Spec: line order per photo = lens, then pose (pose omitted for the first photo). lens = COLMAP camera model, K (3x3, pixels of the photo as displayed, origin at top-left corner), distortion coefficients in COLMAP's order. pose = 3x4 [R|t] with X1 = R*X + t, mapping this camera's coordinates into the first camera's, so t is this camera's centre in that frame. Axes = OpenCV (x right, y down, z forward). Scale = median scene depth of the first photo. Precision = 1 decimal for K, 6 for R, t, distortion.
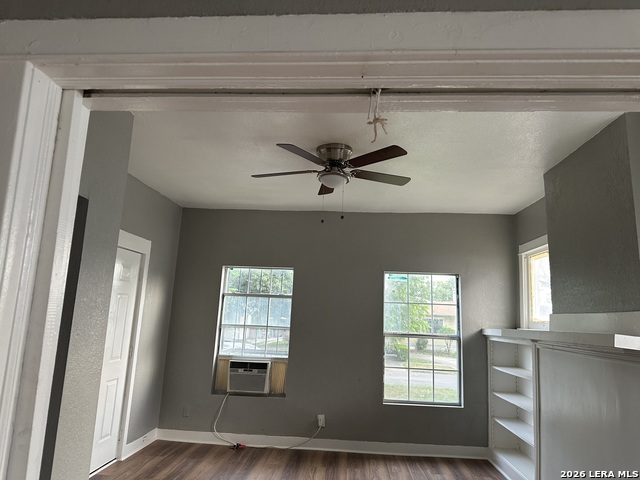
lens RADIAL K [[462.1, 0, 322.9], [0, 462.1, 239.8], [0, 0, 1]] dist [0.090610, -0.080861]
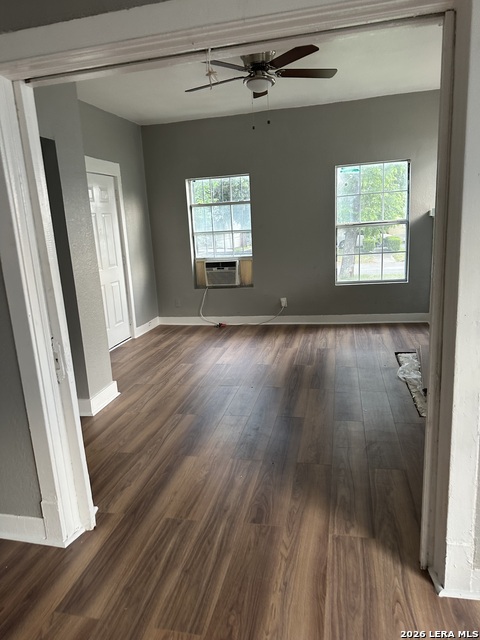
lens RADIAL K [[462.1, 0, 241.0], [0, 462.1, 325.1], [0, 0, 1]] dist [0.090610, -0.080861]
pose [[0.982652, -0.063946, -0.174087, 0.094641], [0.124569, 0.922988, 0.364109, -0.012702], [0.137397, -0.379478, 0.914942, -0.144336]]
